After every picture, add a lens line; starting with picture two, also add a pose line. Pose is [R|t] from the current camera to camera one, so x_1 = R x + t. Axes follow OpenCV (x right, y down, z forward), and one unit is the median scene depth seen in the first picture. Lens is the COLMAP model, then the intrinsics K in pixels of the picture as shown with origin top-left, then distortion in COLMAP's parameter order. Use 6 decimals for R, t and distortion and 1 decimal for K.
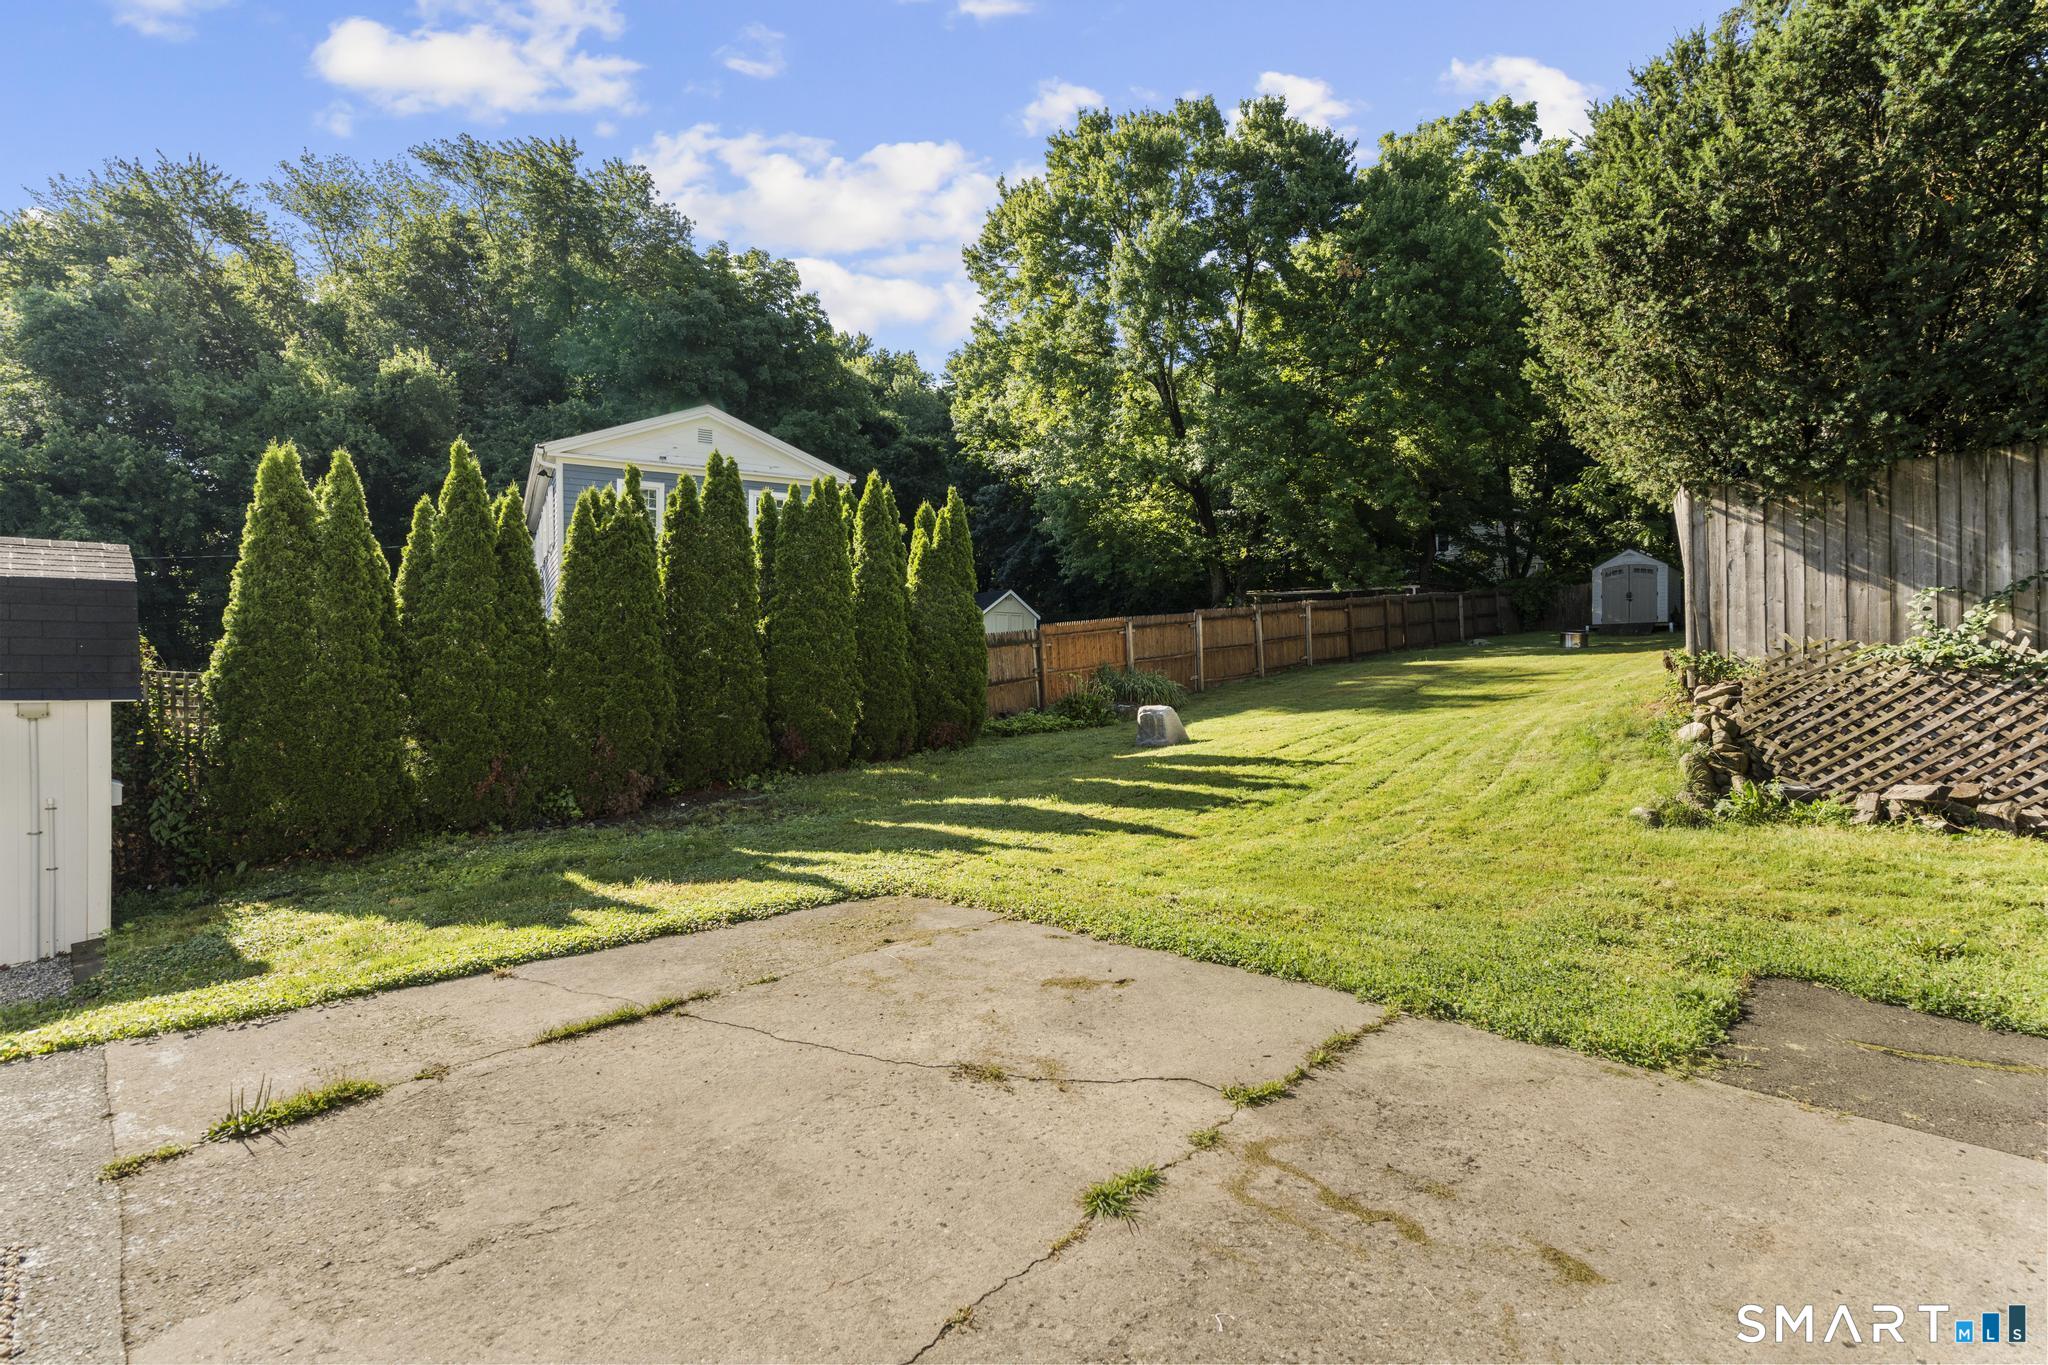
lens RADIAL K [[938.8, 0, 1033.8], [0, 938.8, 678.8], [0, 0, 1]] dist [0.001761, 0.000236]
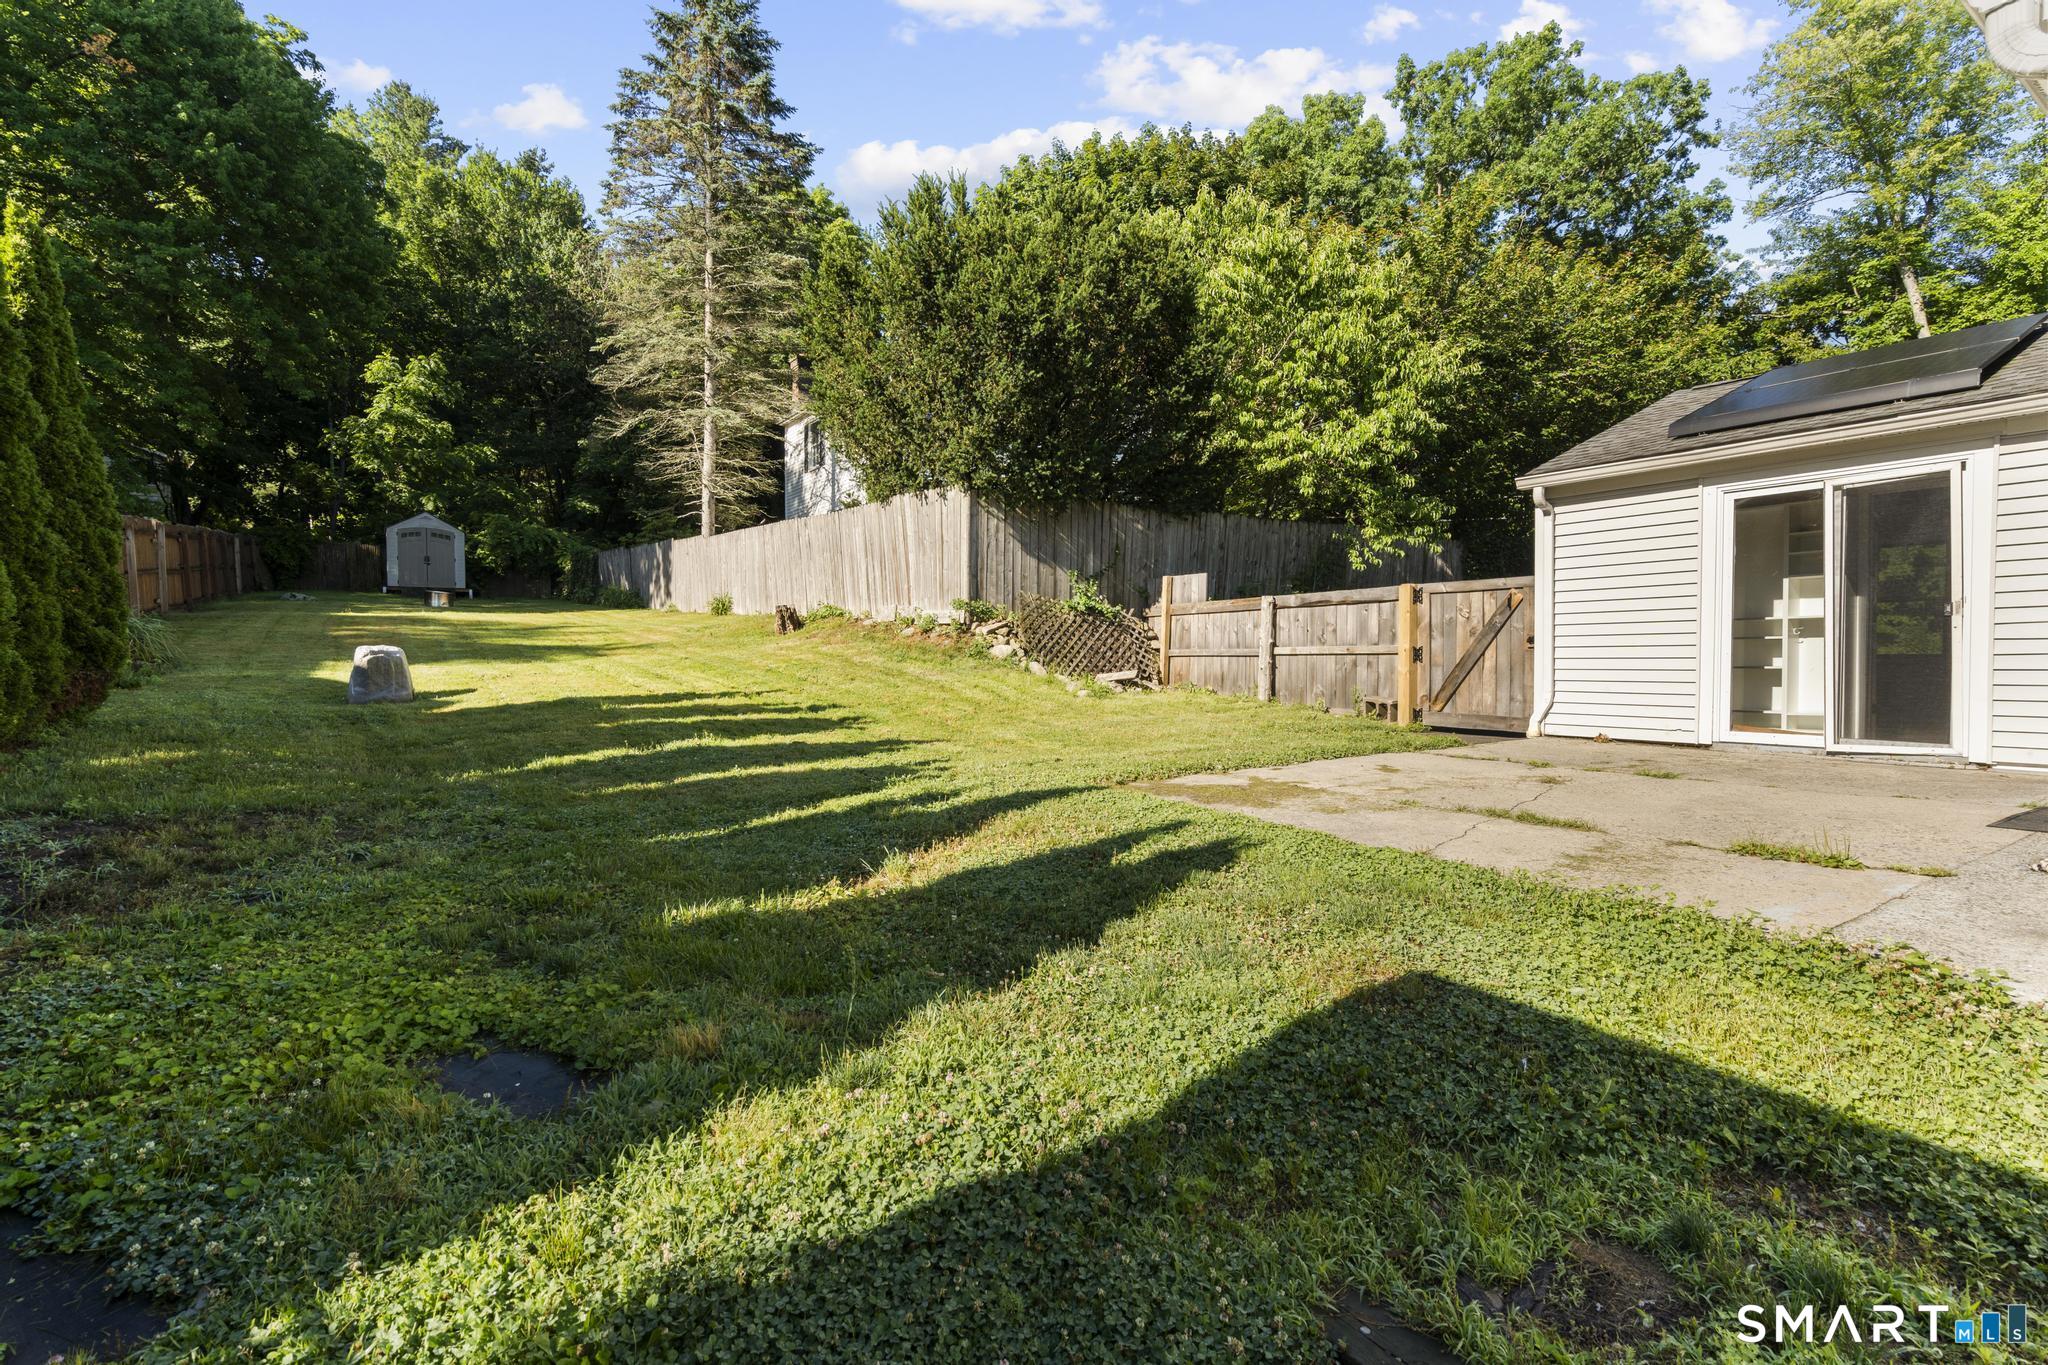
lens RADIAL K [[938.8, 0, 1033.9], [0, 938.8, 677.0], [0, 0, 1]] dist [0.001761, 0.000236]
pose [[0.219065, -0.020531, 0.975494, -0.758575], [0.001558, 0.999785, 0.020692, 0.065060], [-0.975709, -0.003014, 0.219050, 0.591531]]
